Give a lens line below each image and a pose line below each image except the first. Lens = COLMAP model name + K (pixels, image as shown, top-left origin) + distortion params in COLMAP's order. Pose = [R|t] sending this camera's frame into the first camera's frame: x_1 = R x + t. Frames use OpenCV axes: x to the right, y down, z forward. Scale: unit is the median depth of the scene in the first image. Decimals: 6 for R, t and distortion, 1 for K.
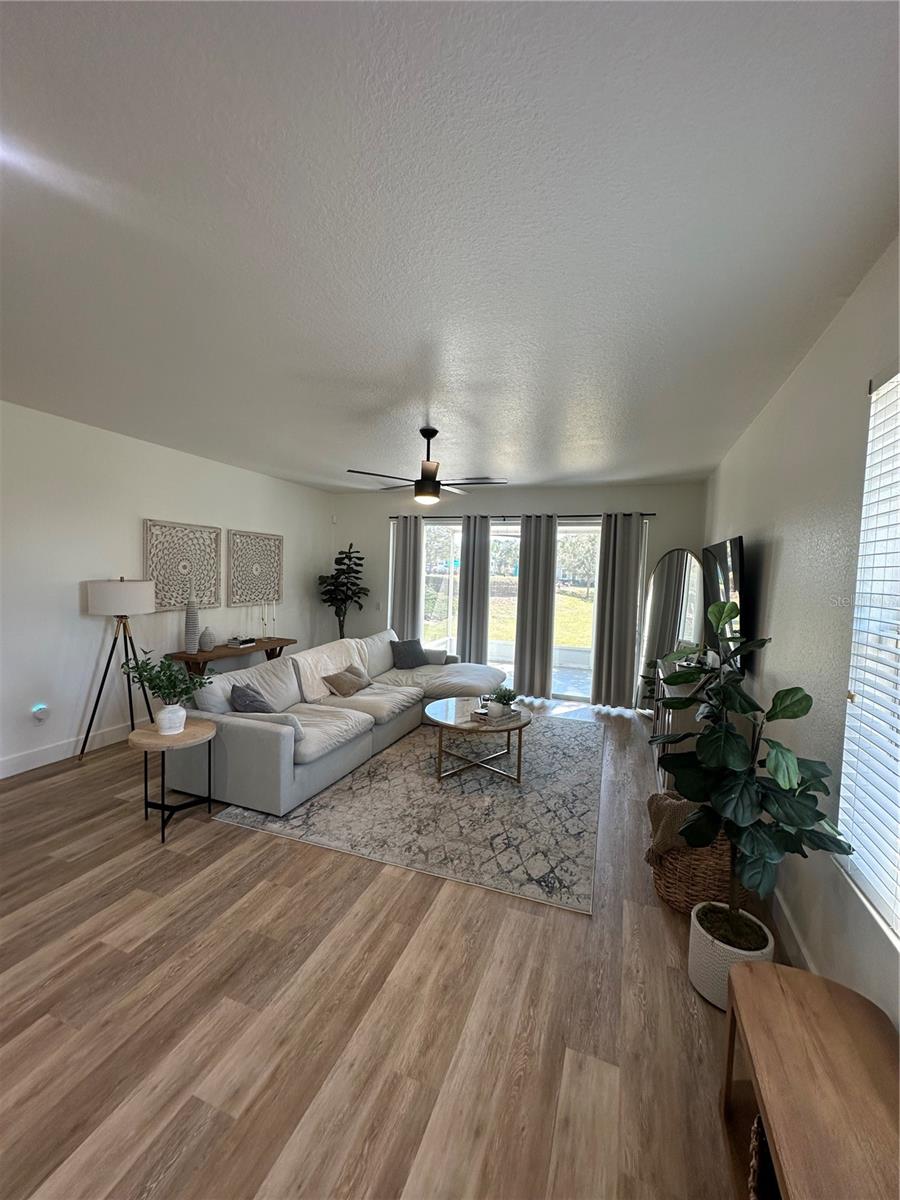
lens RADIAL K [[479.8, 0, 451.4], [0, 479.8, 599.7], [0, 0, 1]] dist [-0.003275, 0.000426]
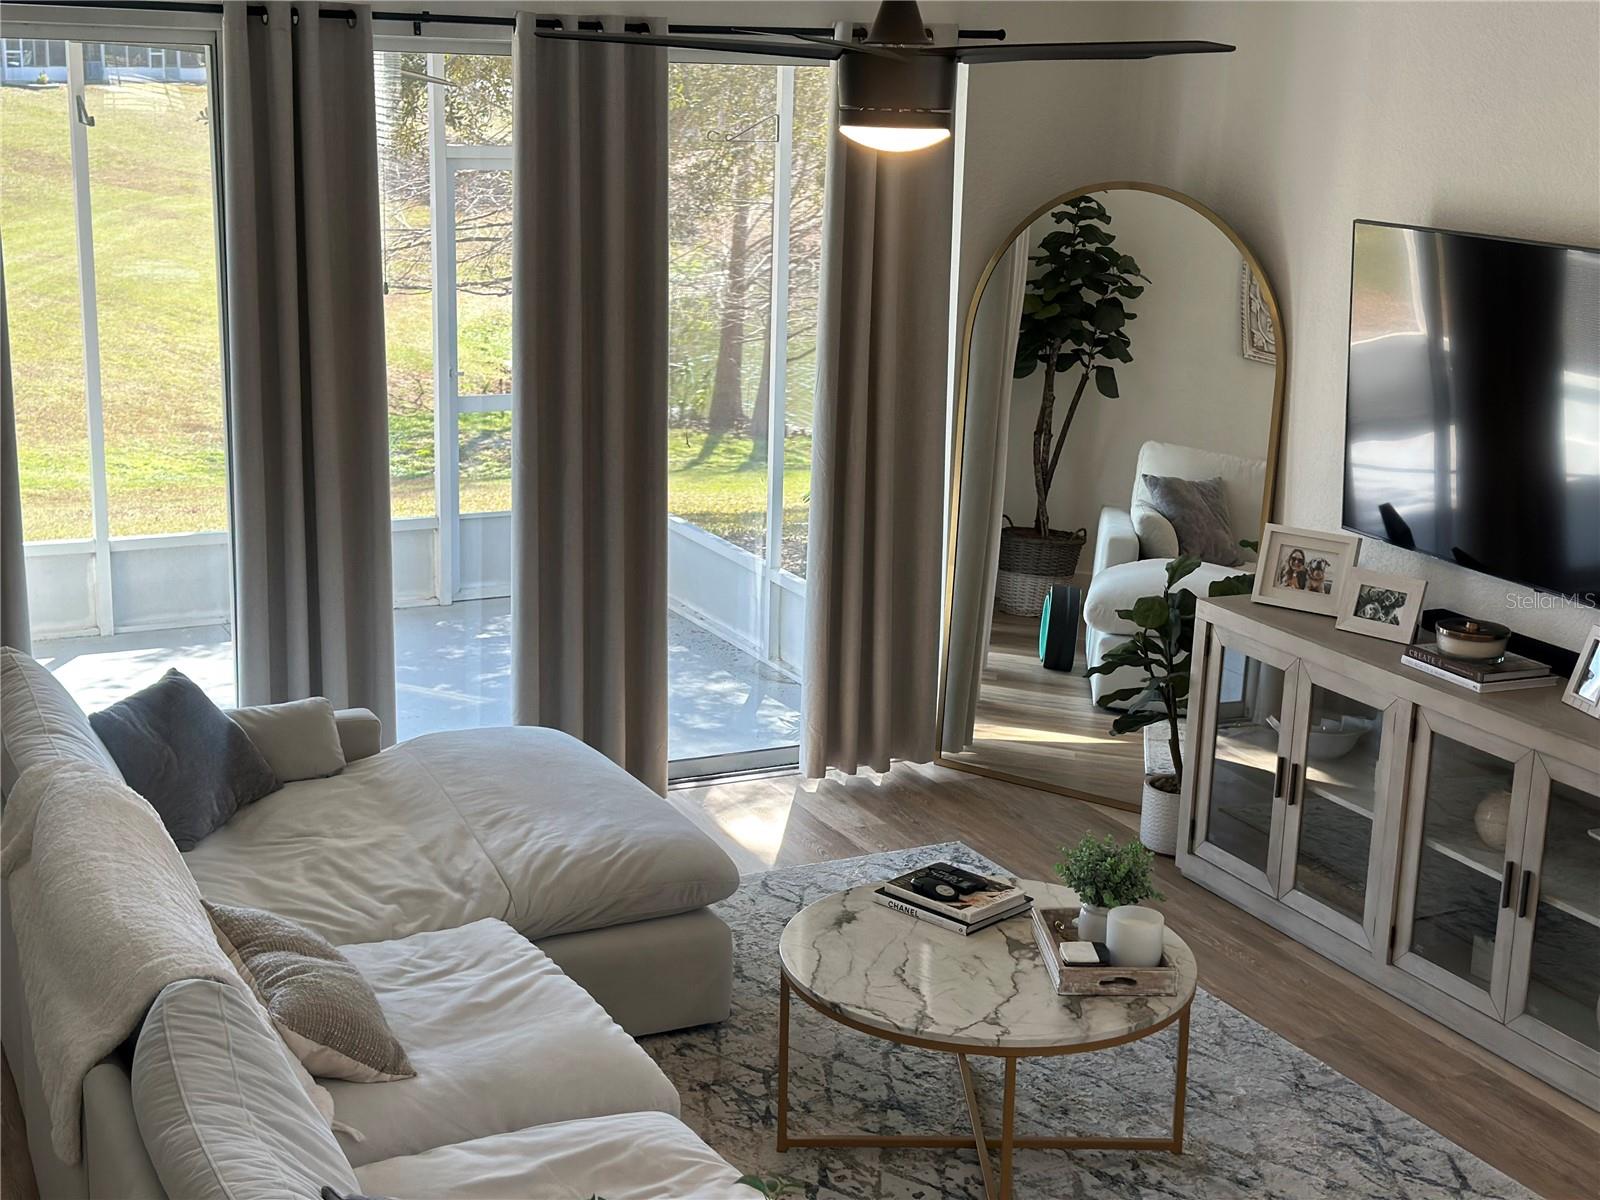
lens RADIAL K [[2225.1, 0, 801.2], [0, 2225.1, 615.5], [0, 0, 1]] dist [0.132248, 0.000000]
pose [[0.687980, -0.191648, 0.699968, -0.669639], [0.033996, 0.971953, 0.232703, -0.184363], [-0.724933, -0.136298, 0.675200, 0.236318]]
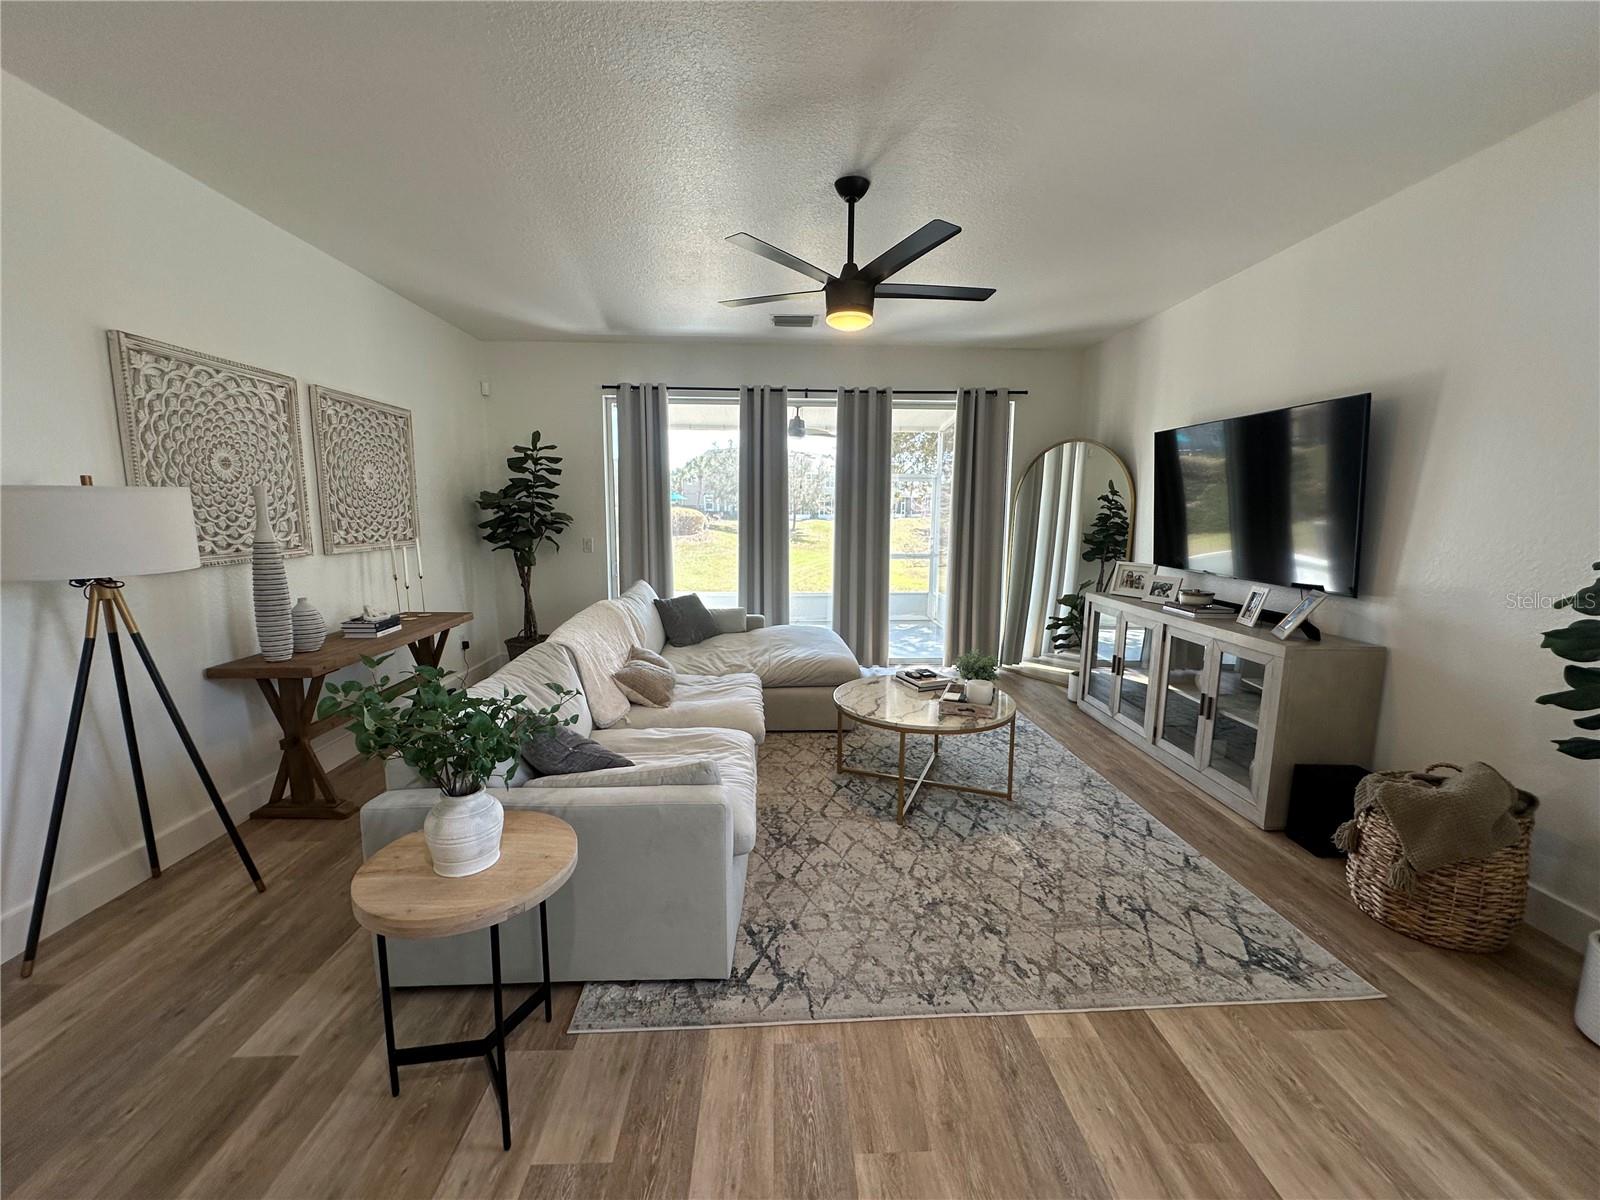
lens RADIAL K [[639.8, 0, 801.1], [0, 639.8, 598.9], [0, 0, 1]] dist [-0.003275, 0.000426]
pose [[0.922080, -0.079755, 0.378691, -0.309270], [0.045344, 0.994059, 0.098948, 0.019574], [-0.384333, -0.074066, 0.920219, 0.271965]]
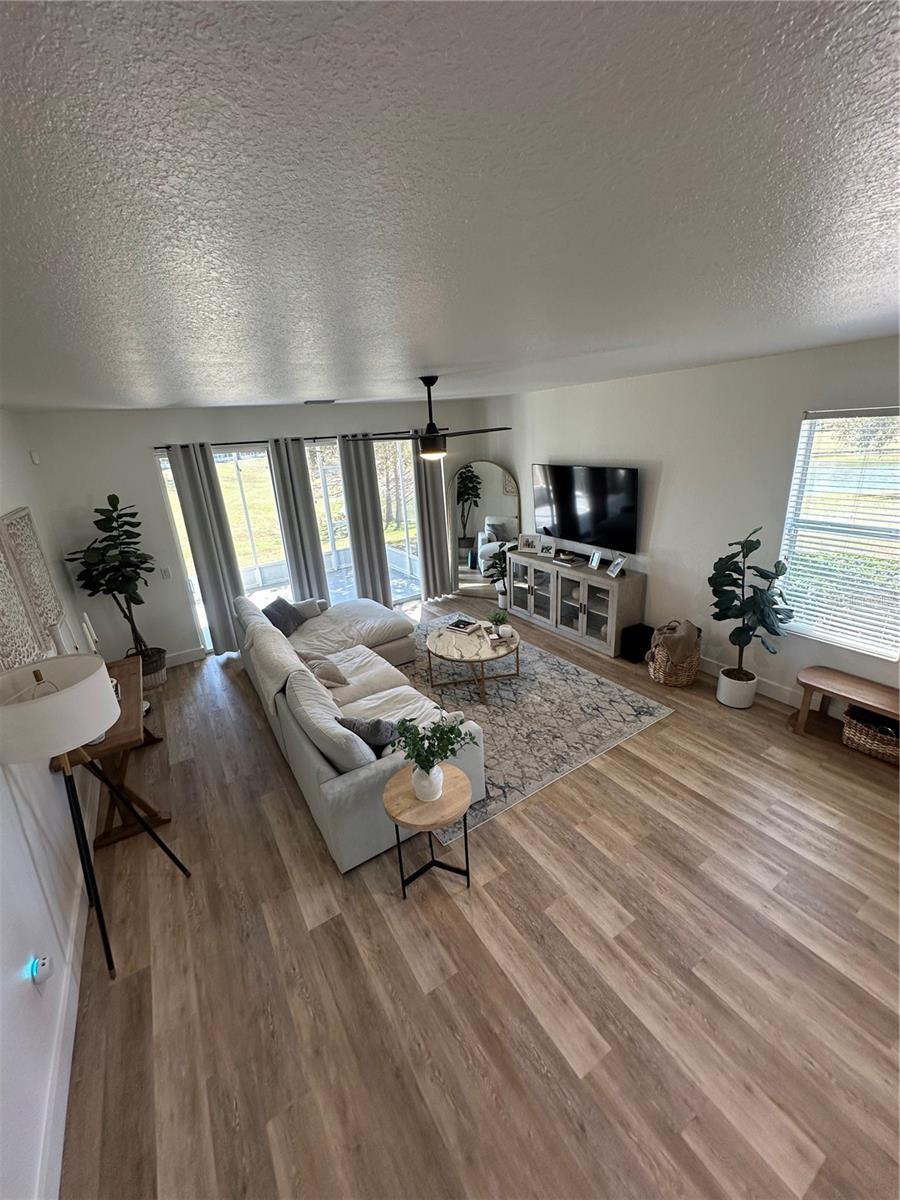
lens RADIAL K [[479.8, 0, 450.1], [0, 479.8, 598.7], [0, 0, 1]] dist [-0.003275, 0.000426]
pose [[0.601565, -0.330080, 0.727439, -0.640399], [0.126370, 0.938493, 0.321344, -0.191183], [-0.788765, -0.101382, 0.606276, 0.292548]]
